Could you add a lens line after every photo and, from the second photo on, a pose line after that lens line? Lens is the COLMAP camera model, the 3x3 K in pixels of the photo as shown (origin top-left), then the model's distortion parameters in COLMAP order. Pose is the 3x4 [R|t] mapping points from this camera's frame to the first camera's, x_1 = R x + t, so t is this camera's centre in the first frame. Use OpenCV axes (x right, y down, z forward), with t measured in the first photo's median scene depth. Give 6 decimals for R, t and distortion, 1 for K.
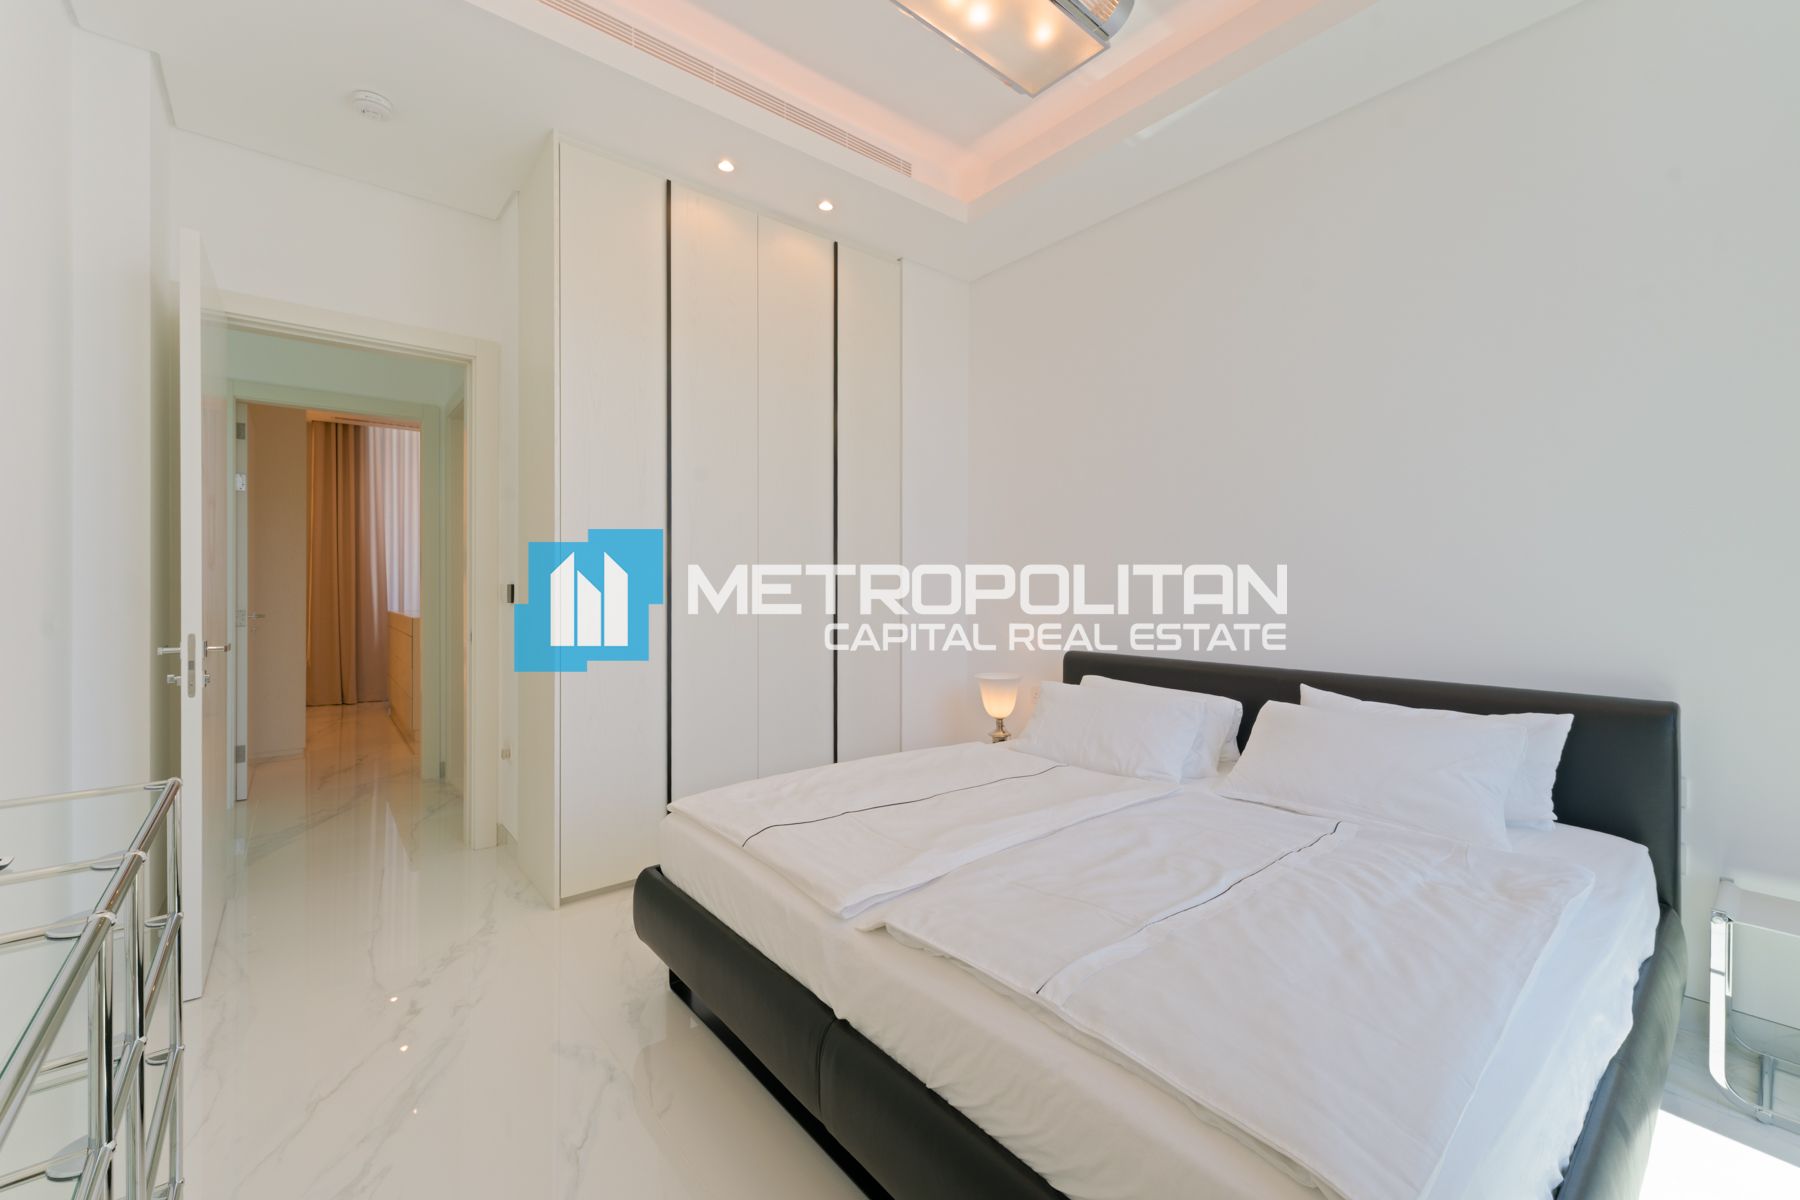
lens RADIAL K [[742.4, 0, 884.7], [0, 742.4, 593.5], [0, 0, 1]] dist [0.010351, -0.000125]
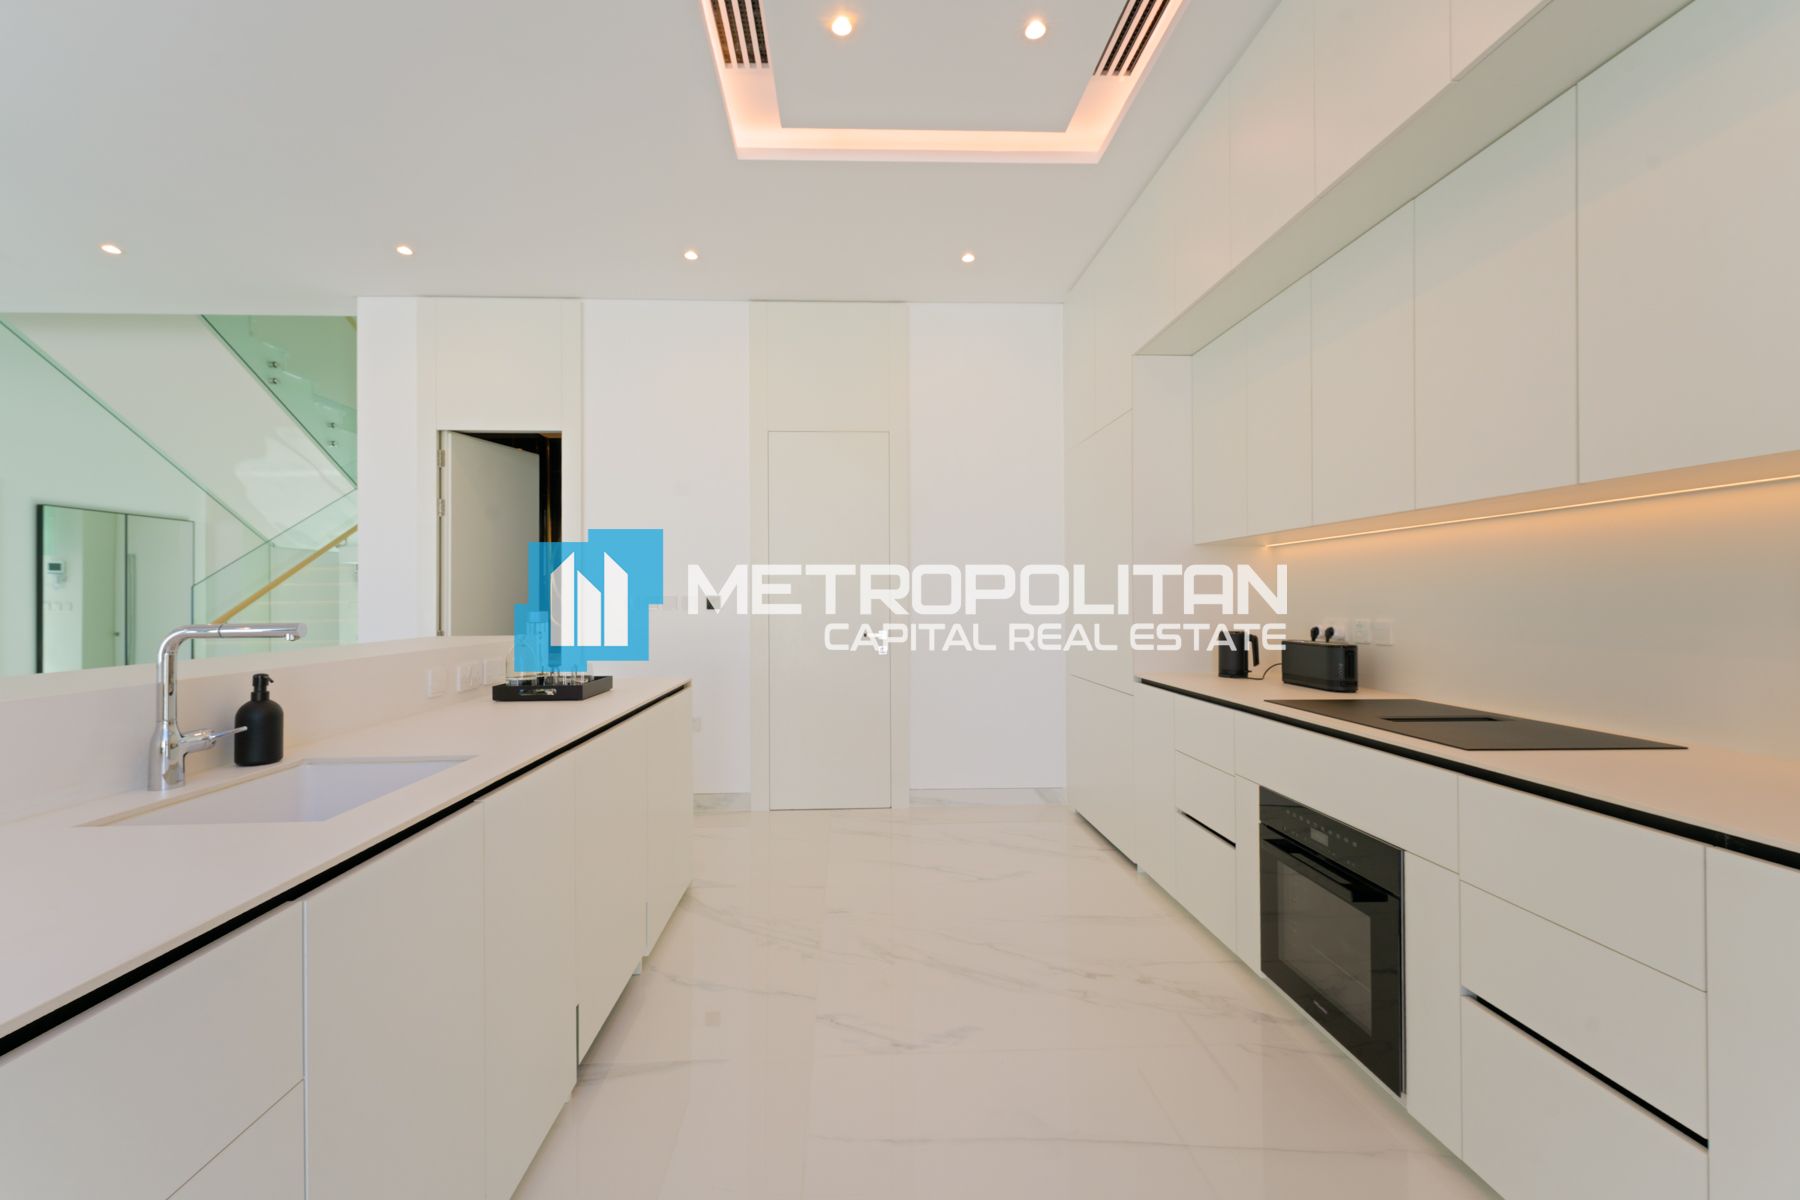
lens RADIAL K [[715.0, 0, 876.2], [0, 715.0, 593.9], [0, 0, 1]] dist [0.006601, -0.000270]
pose [[-0.598677, -0.022257, -0.800681, 0.491945], [-0.009553, 0.999741, -0.020647, 0.015330], [0.800934, -0.004712, -0.598735, 1.573575]]
